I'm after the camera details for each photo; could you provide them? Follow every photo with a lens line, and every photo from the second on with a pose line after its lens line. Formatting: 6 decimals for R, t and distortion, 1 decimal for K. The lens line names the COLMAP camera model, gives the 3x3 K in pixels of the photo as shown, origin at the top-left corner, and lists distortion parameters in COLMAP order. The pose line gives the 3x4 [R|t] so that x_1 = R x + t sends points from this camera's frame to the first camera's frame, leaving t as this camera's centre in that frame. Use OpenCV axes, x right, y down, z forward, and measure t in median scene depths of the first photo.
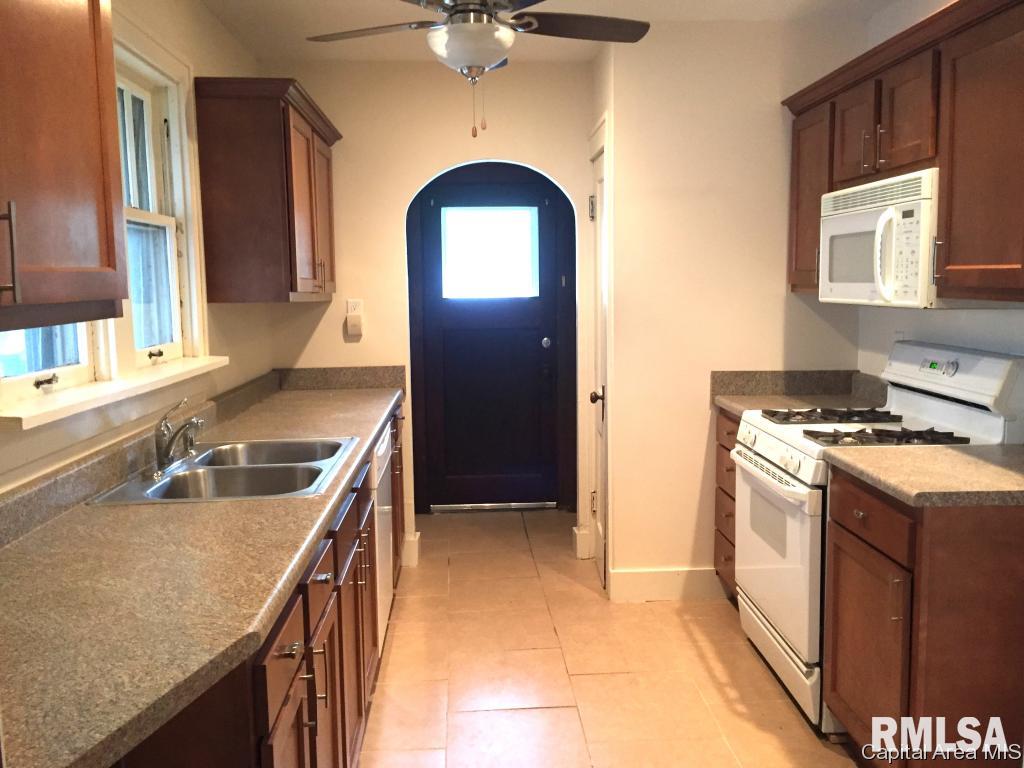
lens RADIAL K [[878.7, 0, 512.0], [0, 878.7, 384.0], [0, 0, 1]] dist [0.084011, -0.100852]
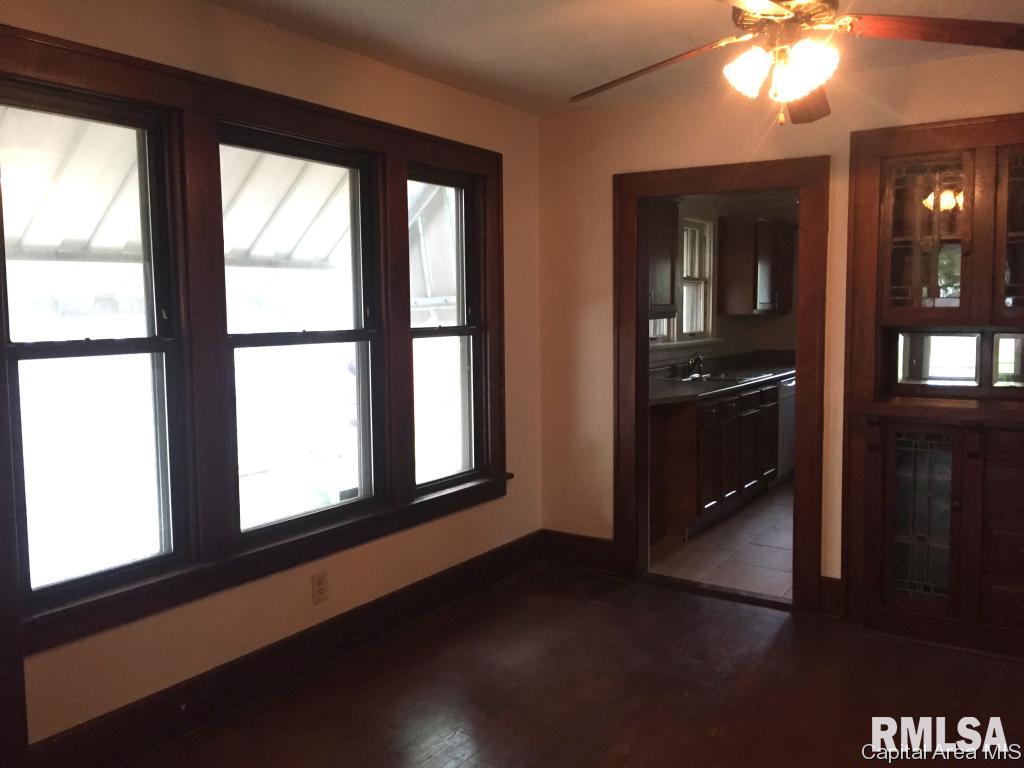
lens RADIAL K [[878.7, 0, 512.0], [0, 878.7, 384.0], [0, 0, 1]] dist [0.084011, -0.100852]
pose [[0.810140, 0.058548, -0.583305, 0.548055], [-0.067817, 0.997680, 0.005952, 0.106291], [0.582300, 0.034736, 0.812231, -1.106204]]
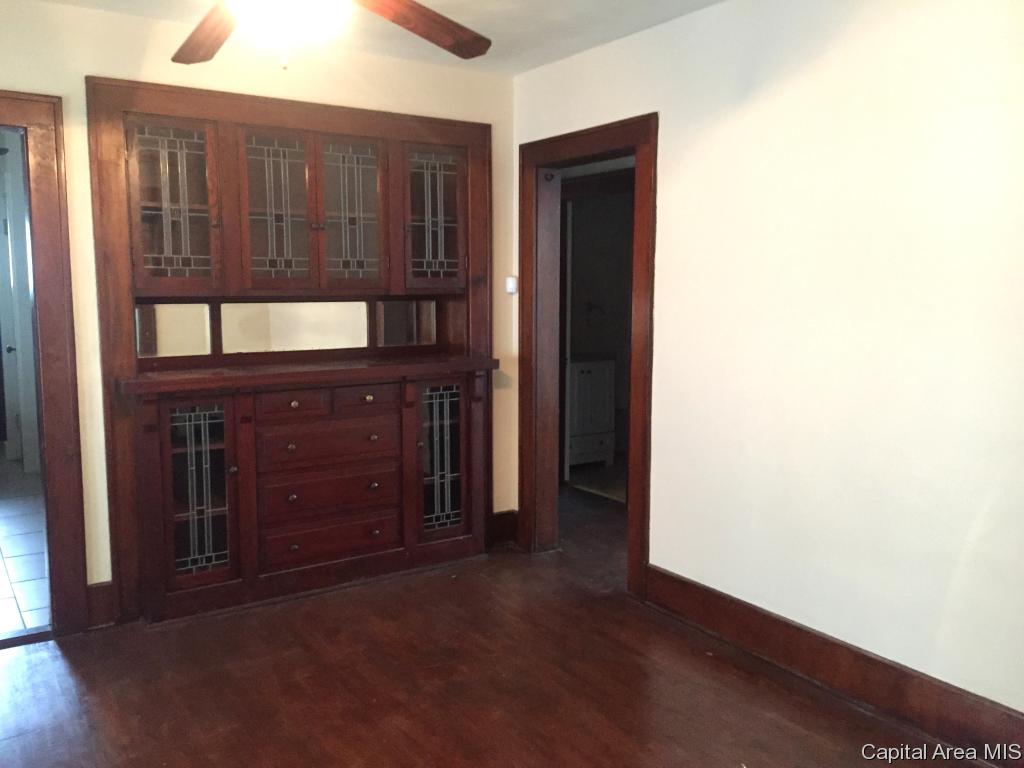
lens RADIAL K [[878.7, 0, 512.0], [0, 878.7, 384.0], [0, 0, 1]] dist [0.084011, -0.100852]
pose [[0.859664, -0.044418, 0.508925, 0.068167], [0.042397, 0.998979, 0.015574, 0.112526], [-0.509097, 0.008188, 0.860670, -1.034871]]
